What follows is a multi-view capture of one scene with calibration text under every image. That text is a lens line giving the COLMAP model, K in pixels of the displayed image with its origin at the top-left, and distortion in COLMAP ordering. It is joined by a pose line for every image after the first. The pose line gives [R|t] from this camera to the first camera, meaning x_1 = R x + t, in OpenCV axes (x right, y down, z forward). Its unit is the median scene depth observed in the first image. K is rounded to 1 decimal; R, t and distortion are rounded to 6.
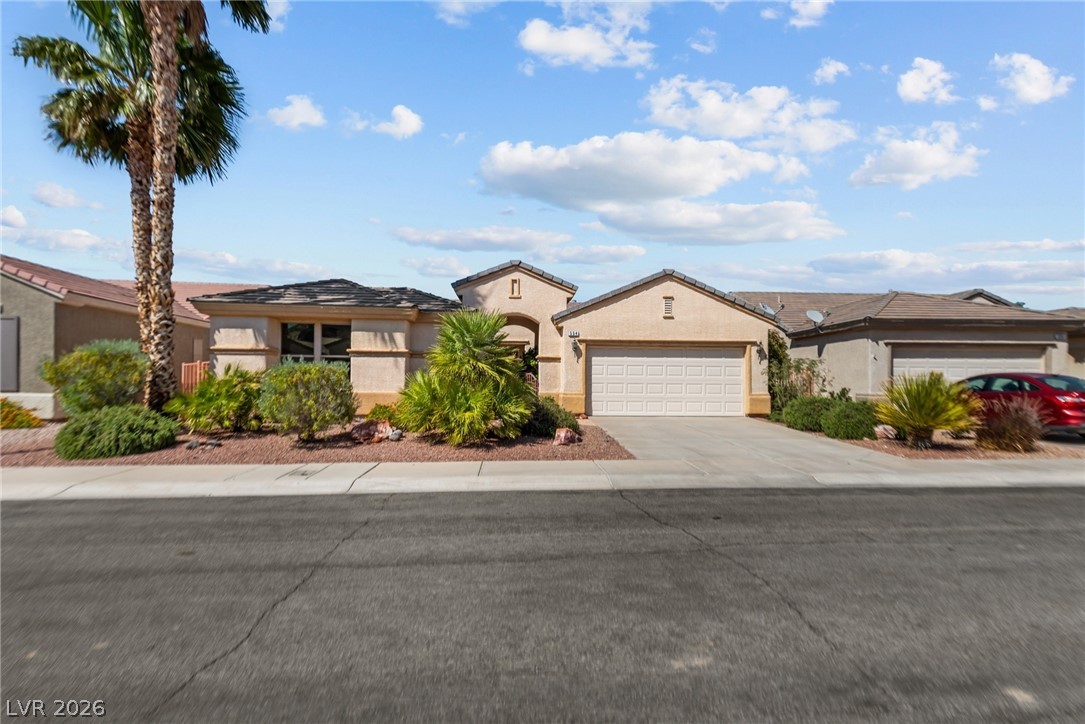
lens RADIAL K [[500.1, 0, 596.5], [0, 500.1, 359.2], [0, 0, 1]] dist [0.019799, -0.003628]
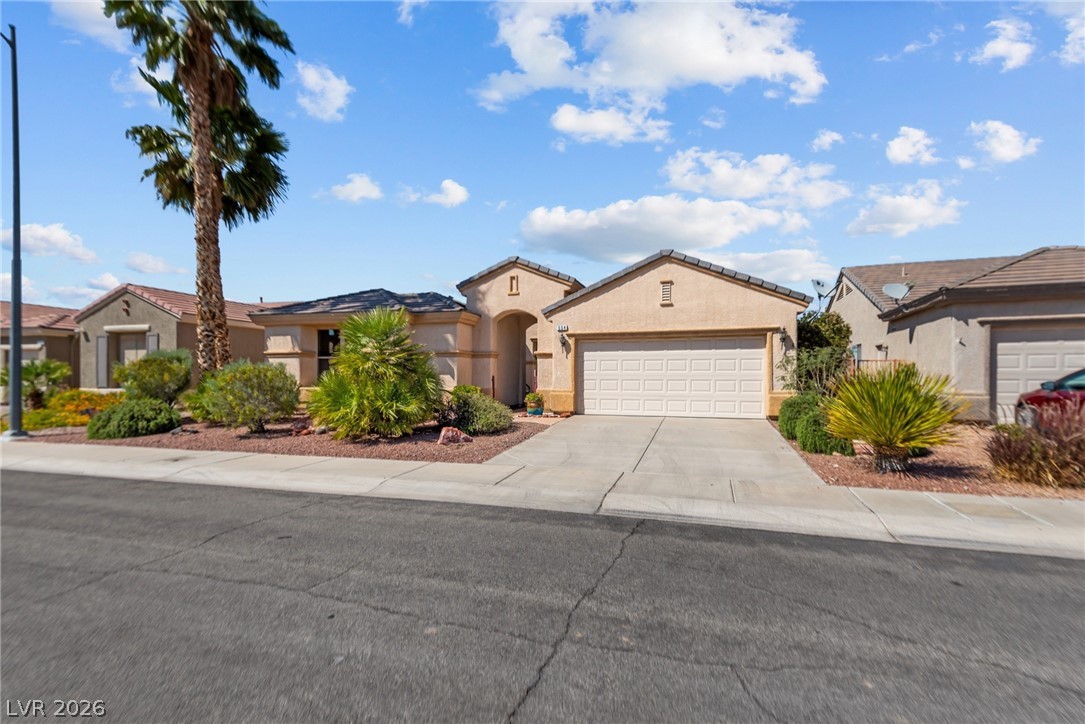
lens RADIAL K [[500.1, 0, 537.8], [0, 500.1, 364.1], [0, 0, 1]] dist [0.019799, -0.003628]
pose [[0.926193, -0.016570, -0.376685, 0.355770], [0.023503, 0.999628, 0.013816, 0.004641], [0.376316, -0.021649, 0.926238, 0.129623]]
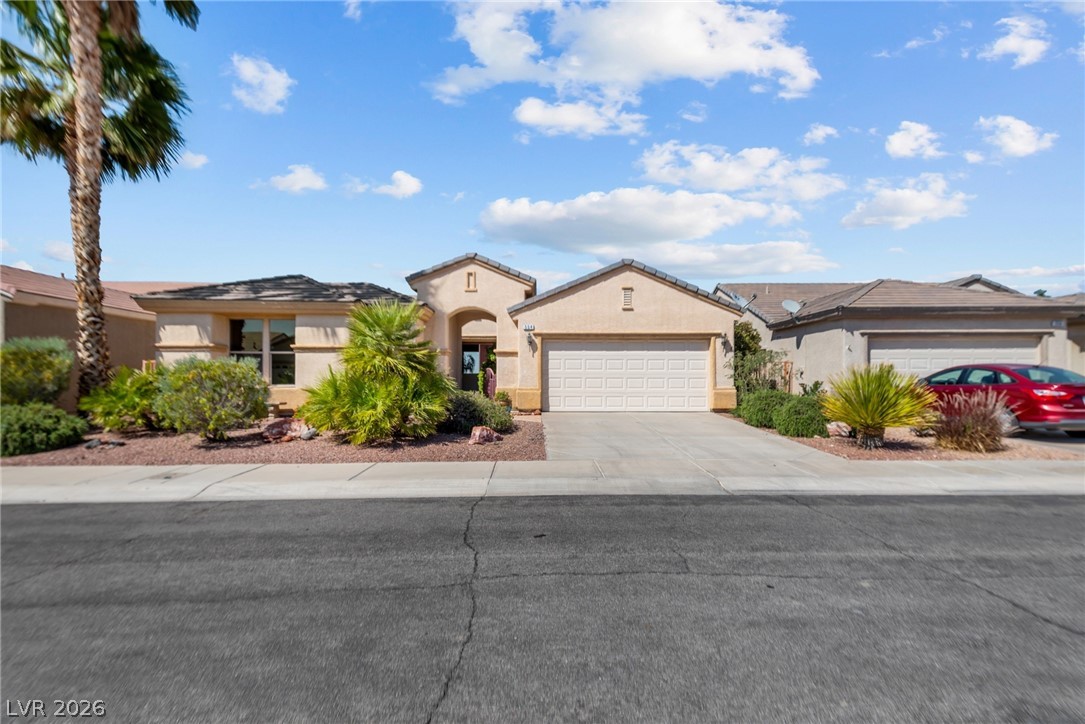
lens RADIAL K [[500.1, 0, 565.8], [0, 500.1, 355.7], [0, 0, 1]] dist [0.019799, -0.003628]
pose [[0.998645, -0.008656, -0.051312, 0.109682], [0.008863, 0.999954, 0.003801, 0.002122], [0.051277, -0.004251, 0.998675, 0.050876]]
